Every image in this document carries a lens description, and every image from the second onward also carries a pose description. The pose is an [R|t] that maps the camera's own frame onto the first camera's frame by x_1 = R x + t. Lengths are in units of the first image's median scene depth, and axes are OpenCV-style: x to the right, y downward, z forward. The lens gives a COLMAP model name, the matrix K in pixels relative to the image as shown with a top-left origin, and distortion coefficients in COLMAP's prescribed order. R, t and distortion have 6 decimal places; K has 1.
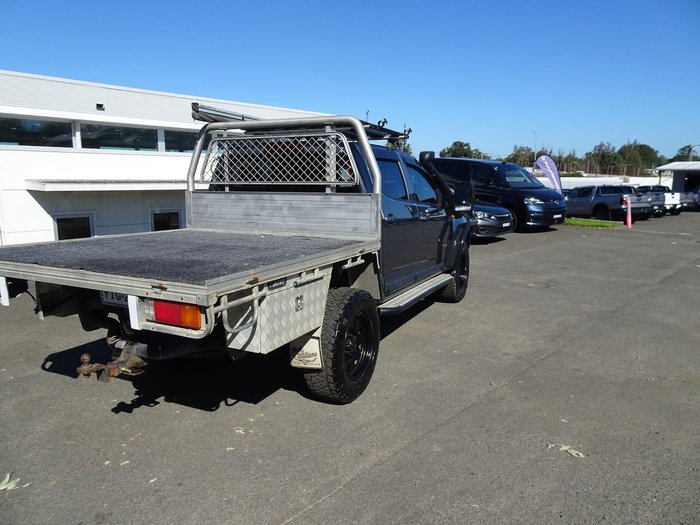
lens RADIAL K [[501.4, 0, 350.0], [0, 501.4, 262.5], [0, 0, 1]] dist [0.007784, -0.000762]
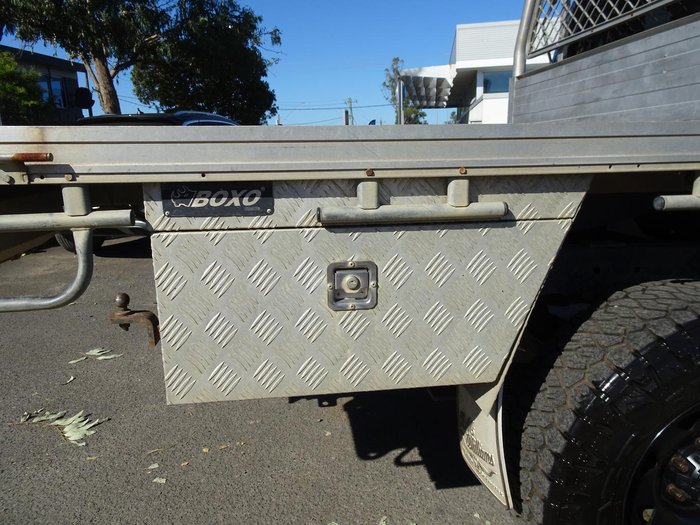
lens RADIAL K [[497.3, 0, 352.8], [0, 497.3, 276.9], [0, 0, 1]] dist [-0.003834, -0.007979]
pose [[0.551454, 0.183006, -0.813884, 0.098729], [-0.105817, 0.983105, 0.149359, 0.022213], [0.827467, 0.003758, 0.561502, 0.587839]]
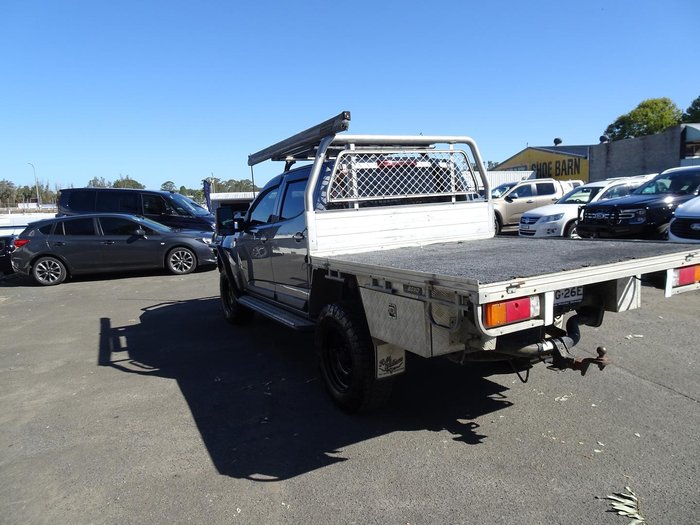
lens RADIAL K [[501.4, 0, 350.0], [0, 501.4, 262.5], [0, 0, 1]] dist [0.007784, -0.000762]
pose [[0.589136, -0.132024, 0.797175, -1.087180], [0.185779, 0.982264, 0.025382, -0.074317], [-0.786387, 0.133145, 0.603214, 0.502331]]
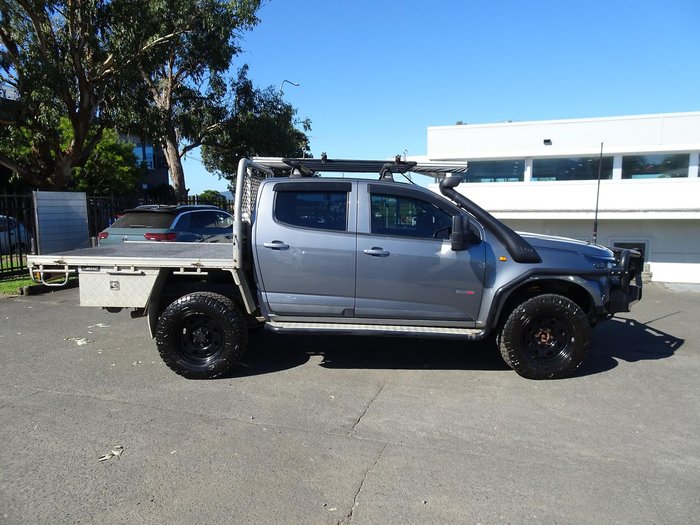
lens RADIAL K [[491.4, 0, 332.3], [0, 491.4, 274.7], [0, 0, 1]] dist [0.008422, 0.002187]
pose [[0.398376, 0.117839, -0.909621, 1.127500], [-0.147483, 0.987038, 0.063277, -0.108882], [0.905288, 0.108945, 0.410591, 0.691507]]
